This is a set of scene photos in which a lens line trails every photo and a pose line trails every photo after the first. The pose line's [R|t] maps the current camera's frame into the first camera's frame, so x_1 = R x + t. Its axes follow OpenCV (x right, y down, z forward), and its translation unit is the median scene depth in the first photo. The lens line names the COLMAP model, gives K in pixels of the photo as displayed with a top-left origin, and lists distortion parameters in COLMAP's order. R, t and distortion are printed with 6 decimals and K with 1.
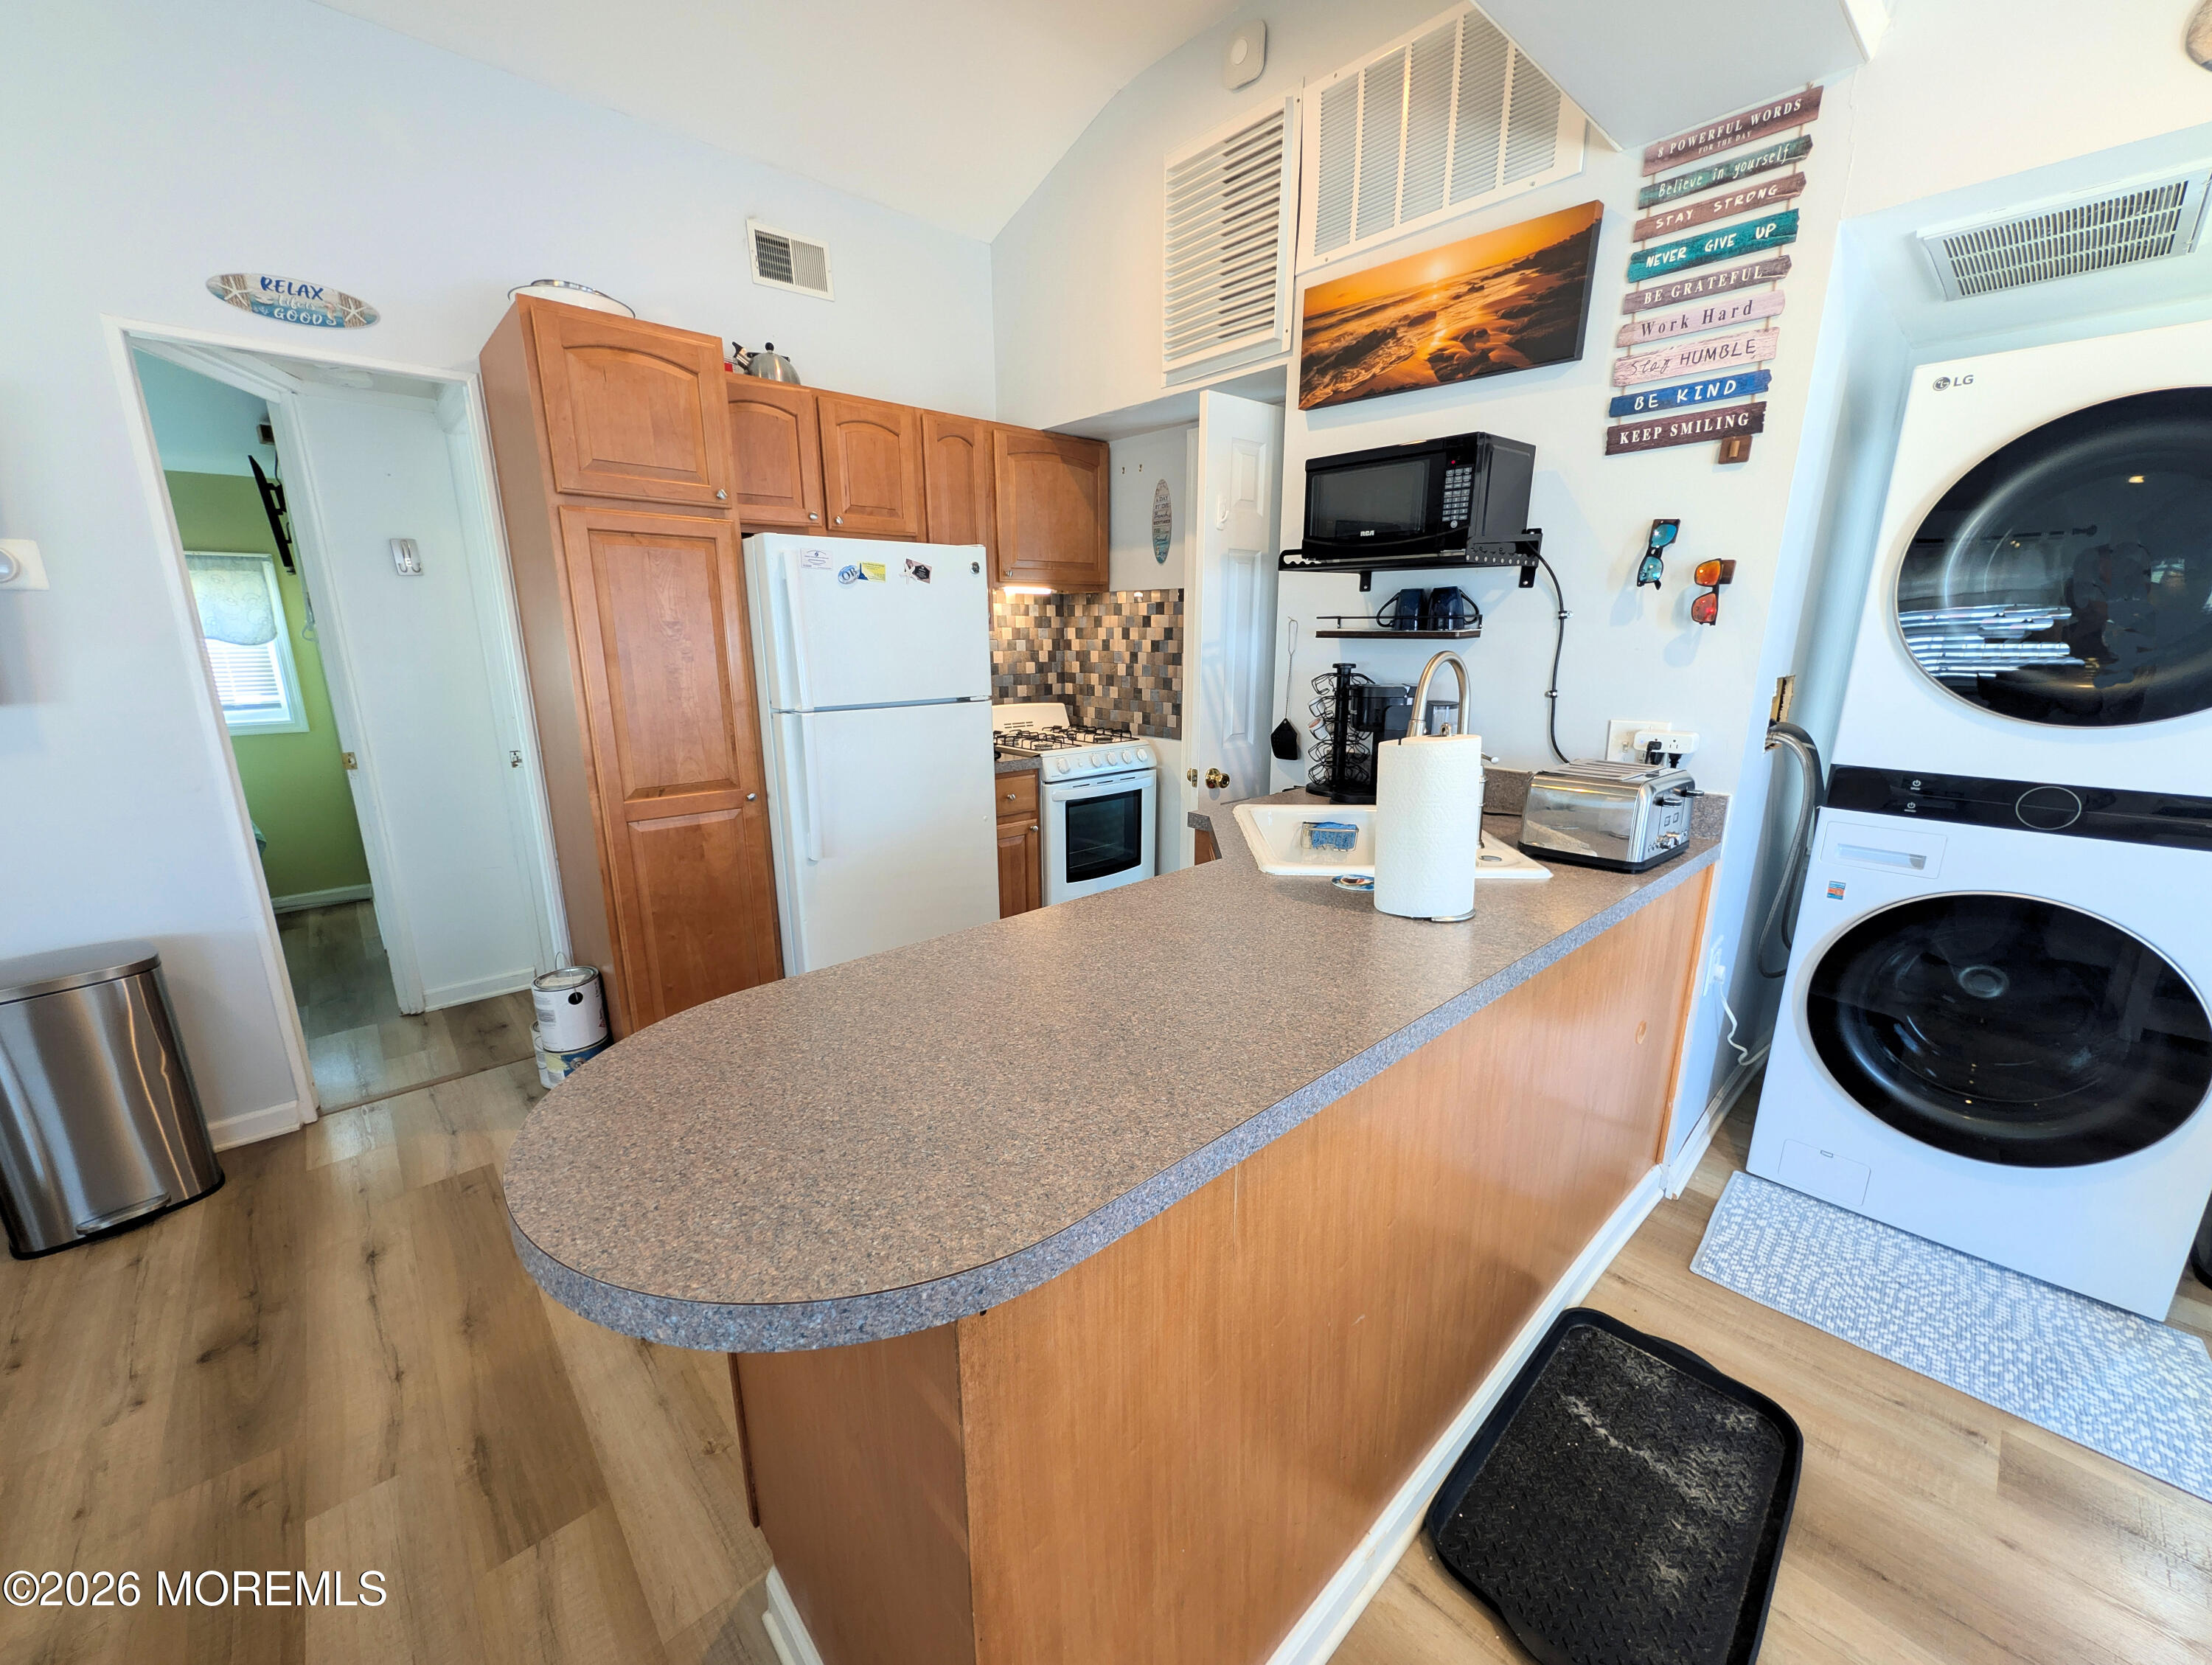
lens RADIAL K [[851.3, 0, 1097.6], [0, 851.3, 839.6], [0, 0, 1]] dist [0.001177, 0.000408]
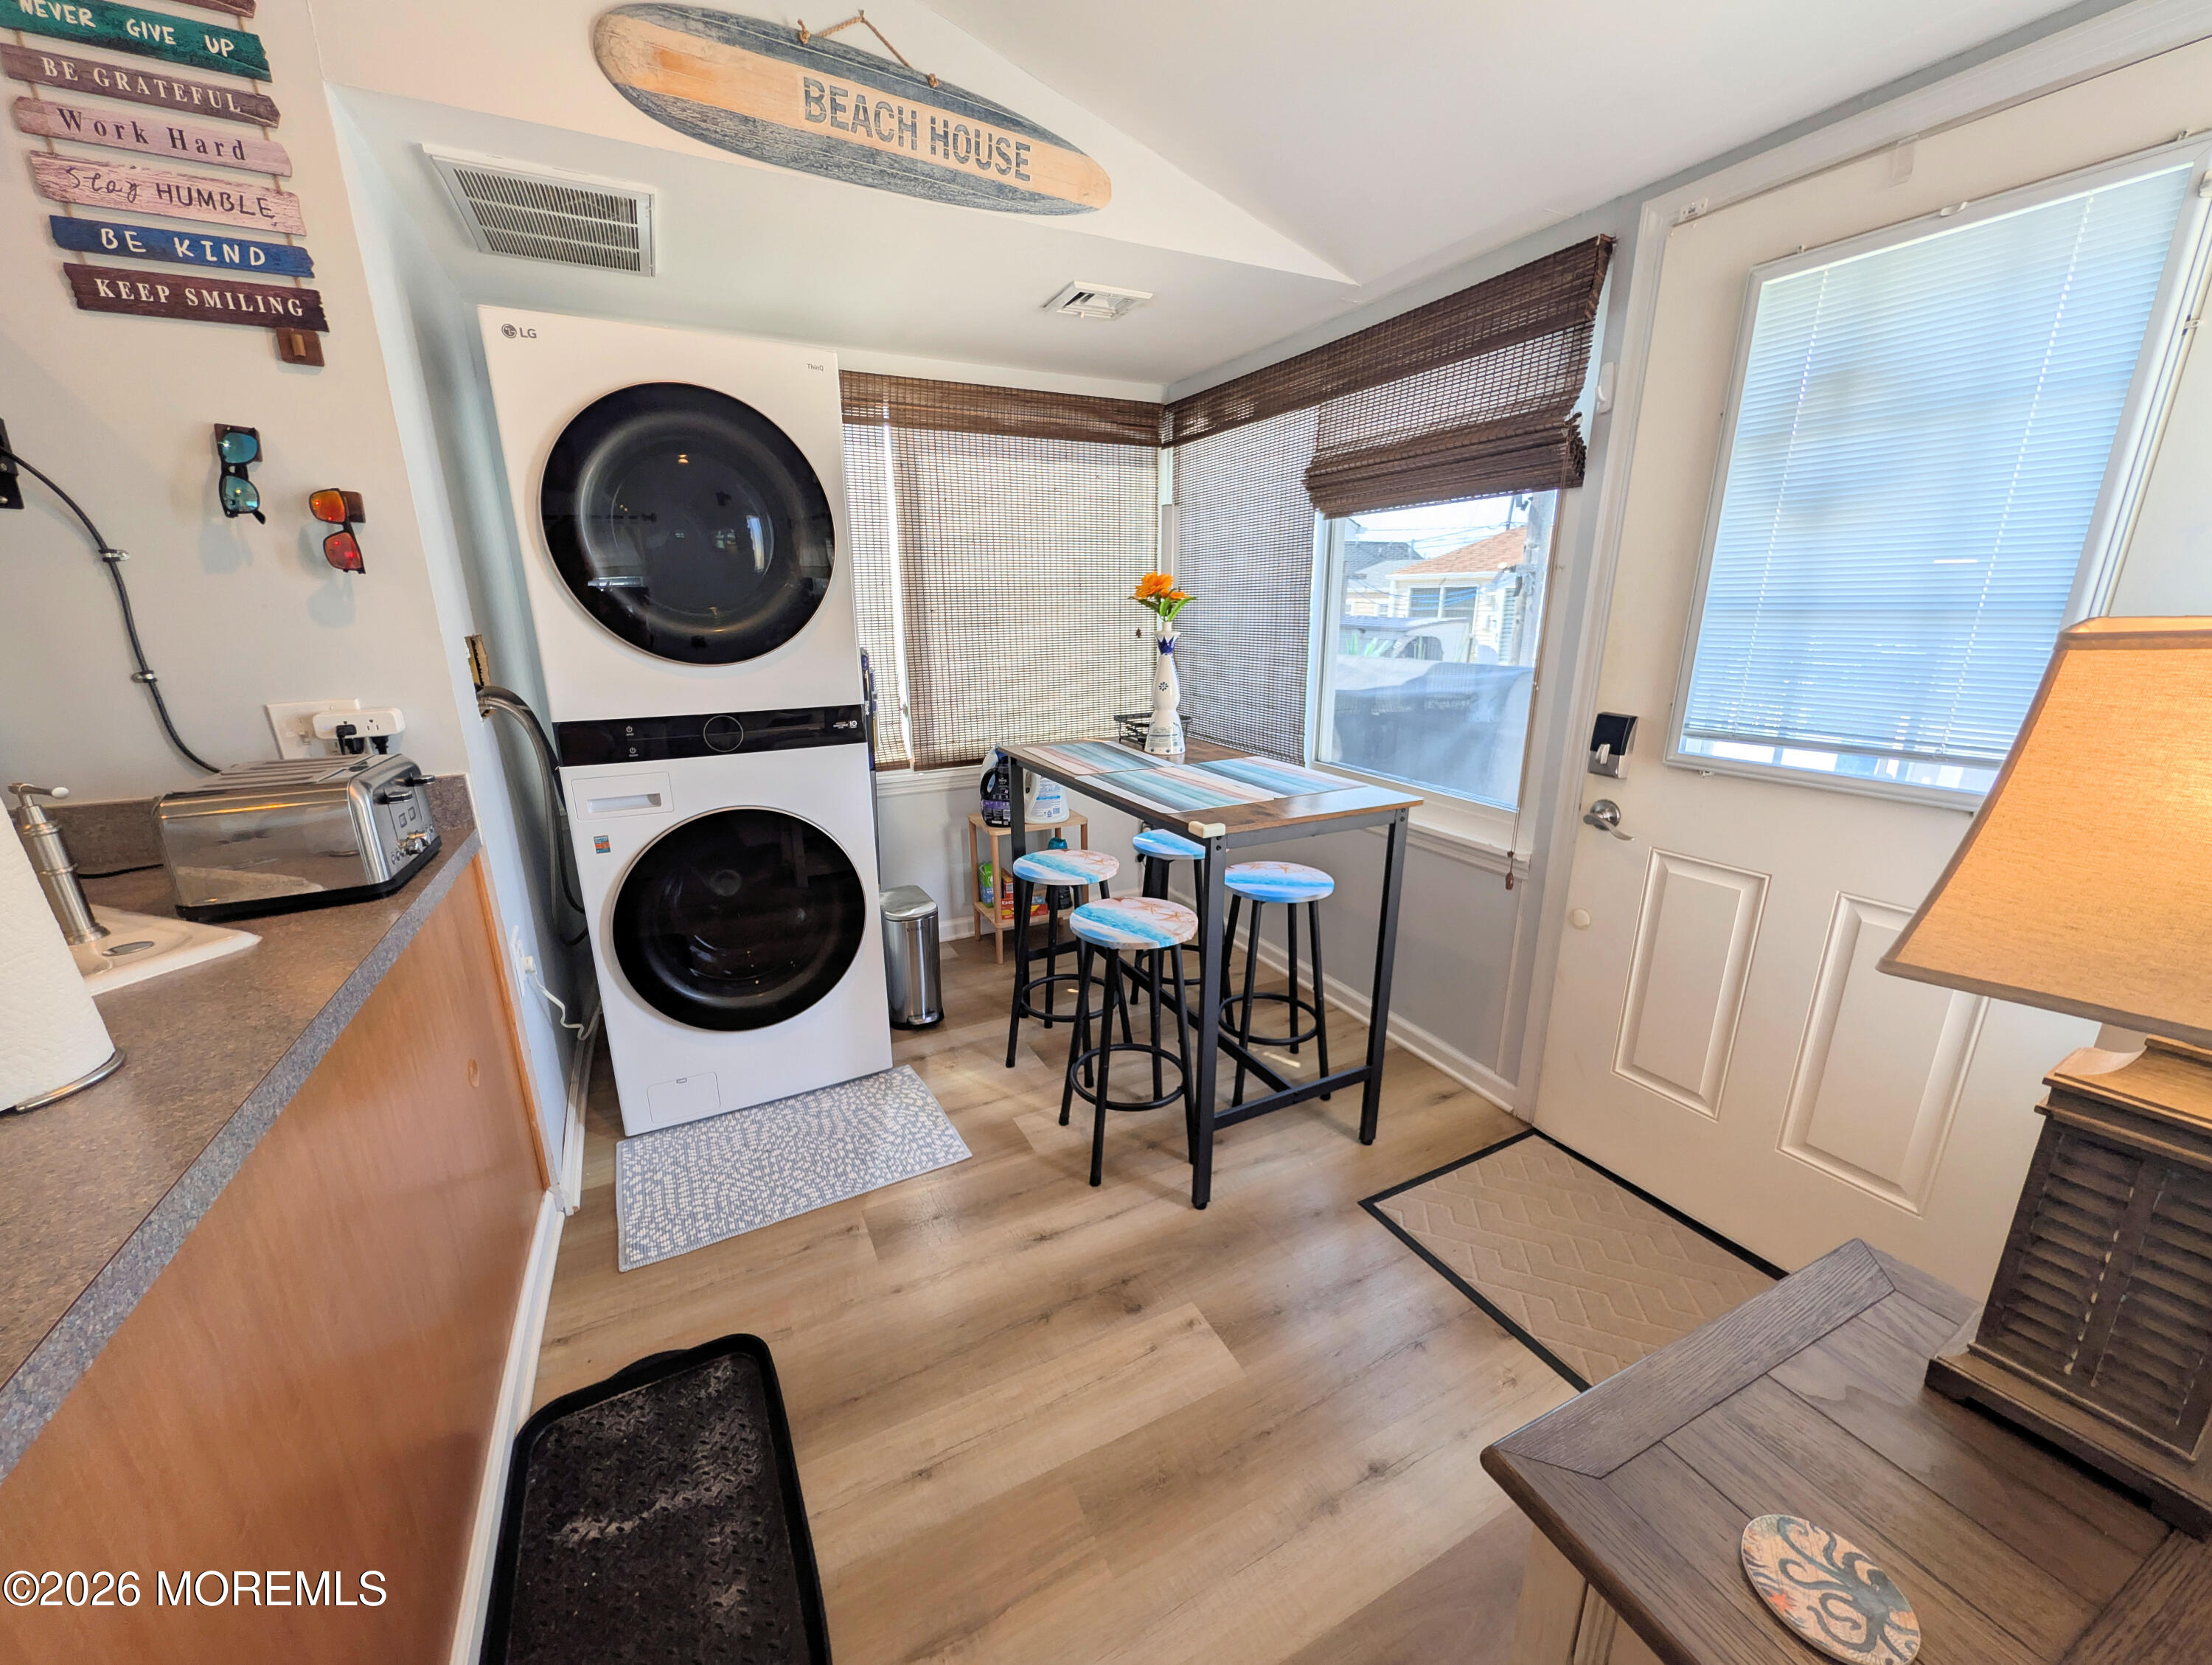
lens RADIAL K [[851.3, 0, 1104.5], [0, 851.3, 836.0], [0, 0, 1]] dist [0.001177, 0.000408]
pose [[0.261818, -0.260393, 0.929326, 0.089756], [0.238201, 0.950561, 0.199235, -0.009328], [-0.935260, 0.169203, 0.310899, 0.131342]]
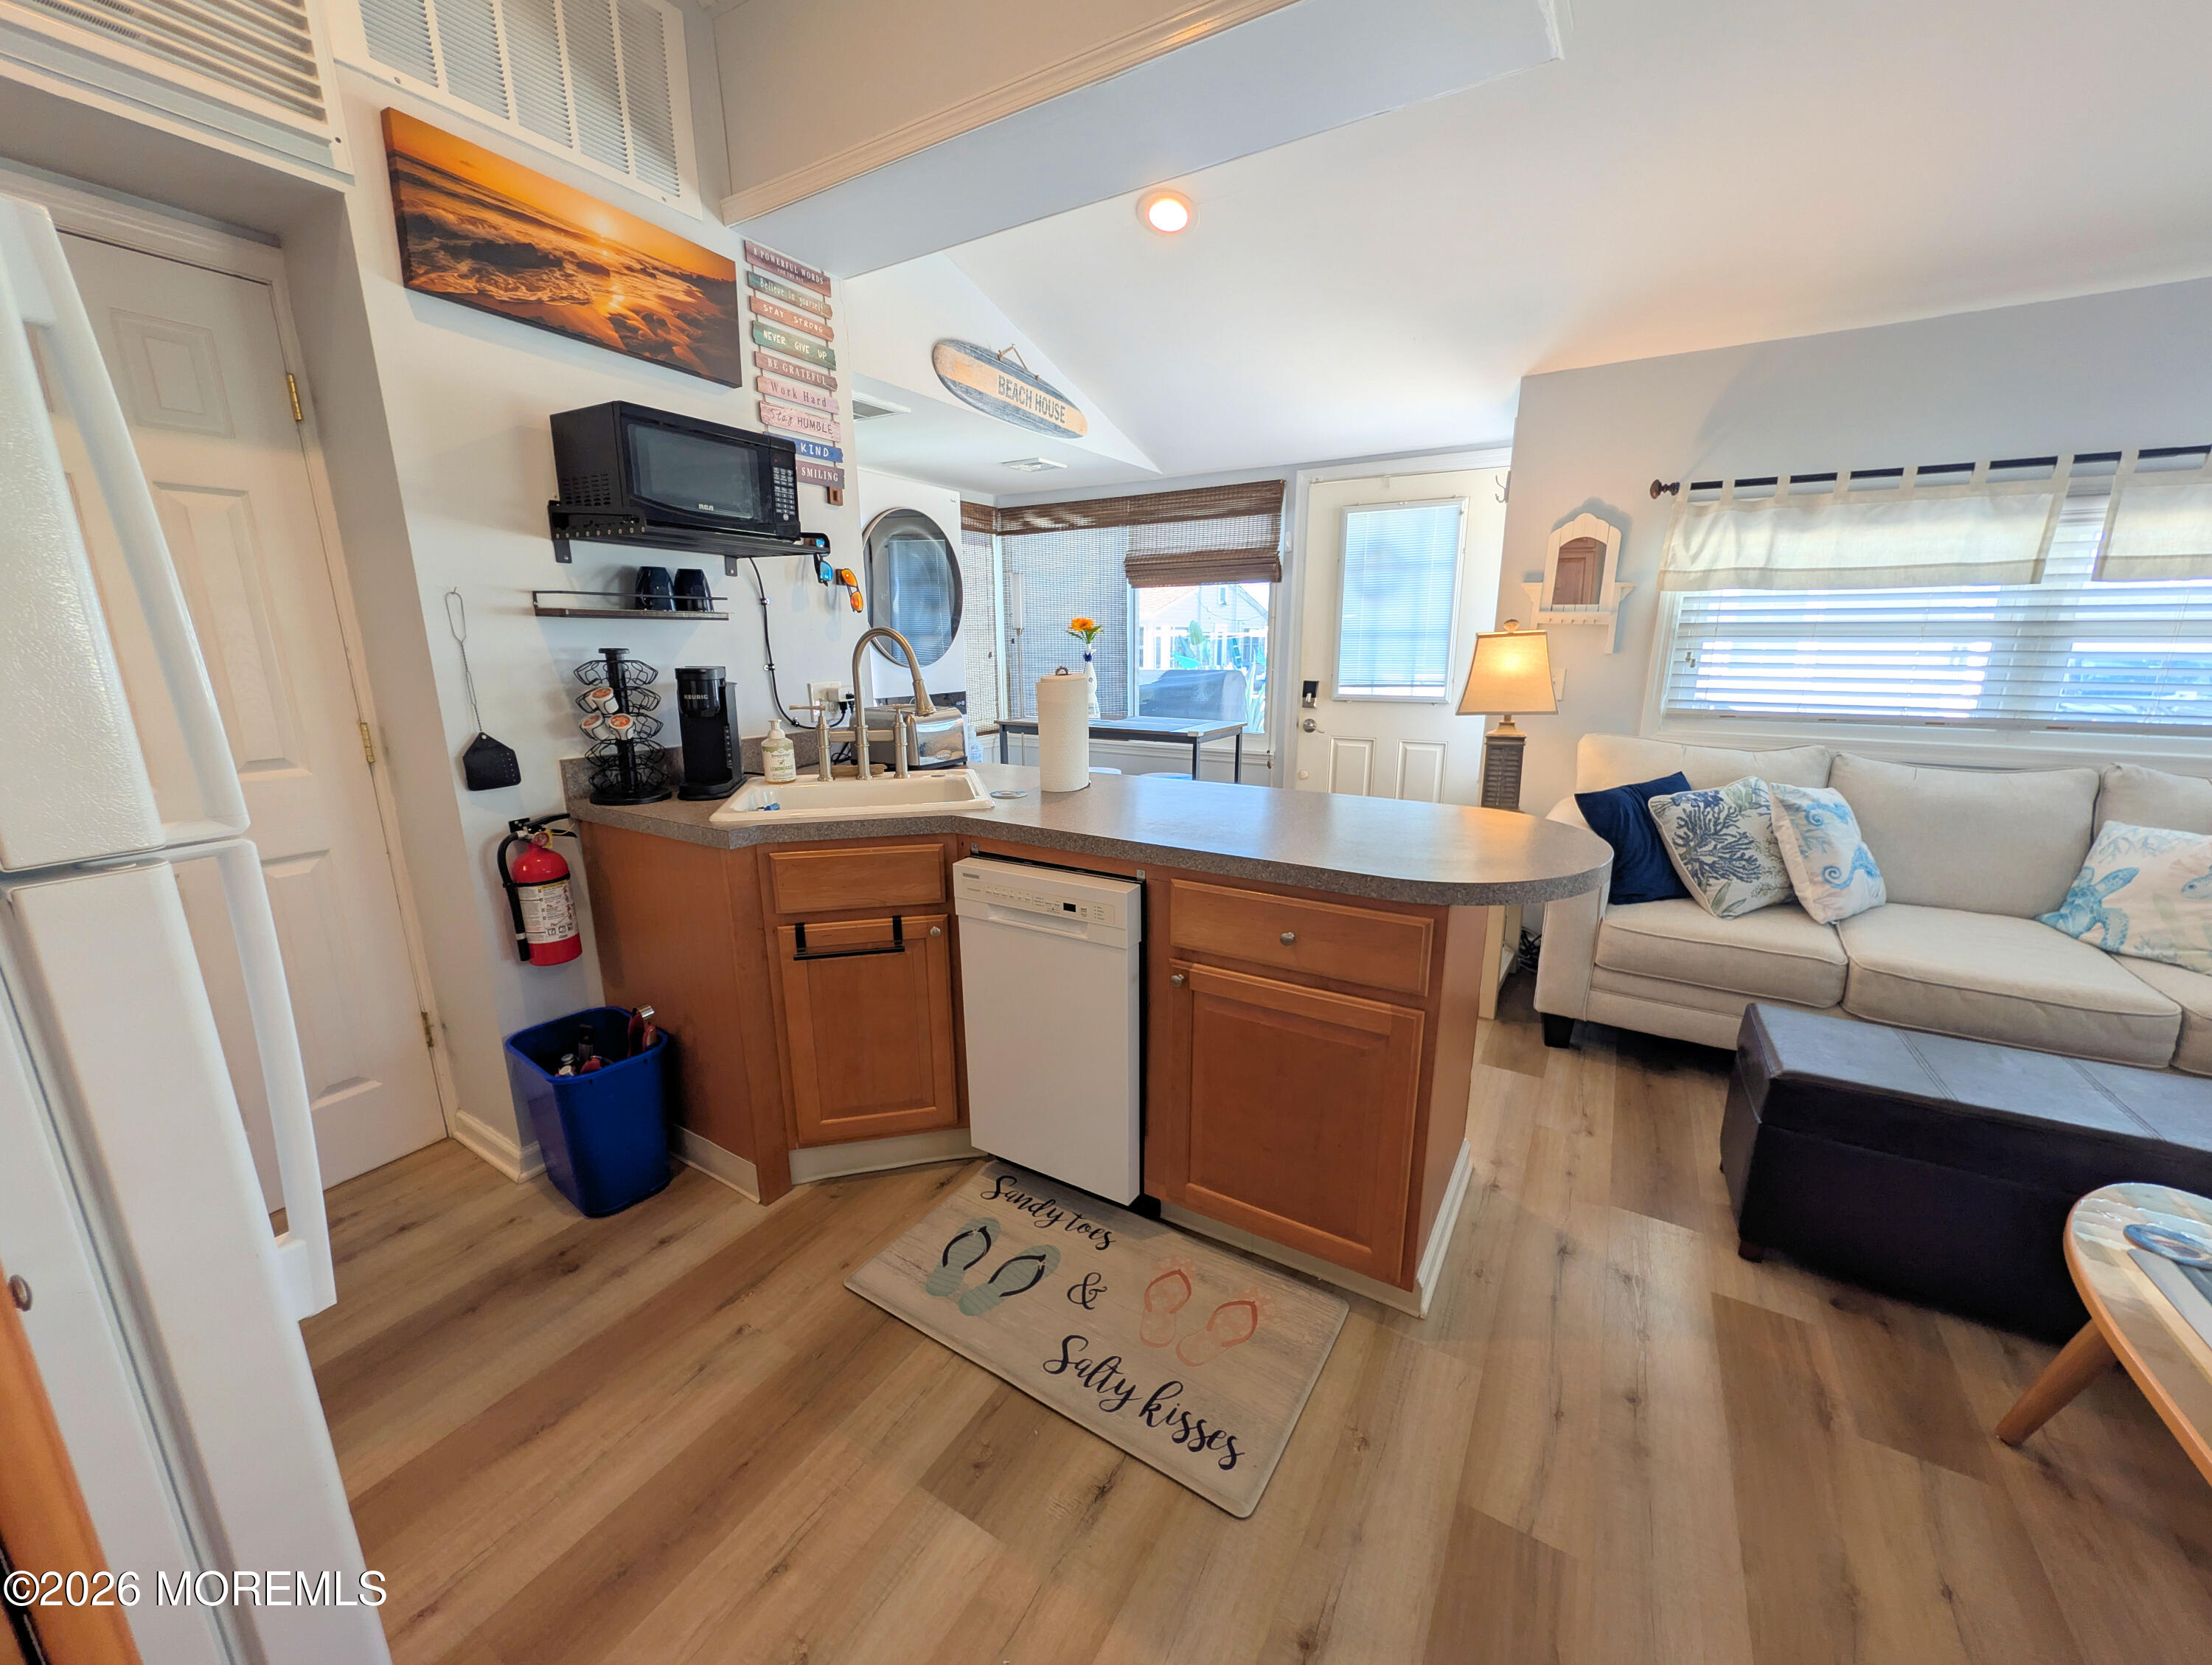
lens RADIAL K [[851.3, 0, 1096.9], [0, 851.3, 841.3], [0, 0, 1]] dist [0.001177, 0.000408]
pose [[-0.280082, -0.222207, 0.933905, -0.874042], [0.234372, 0.927575, 0.290990, -0.205875], [-0.930926, 0.300382, -0.207718, 0.997838]]
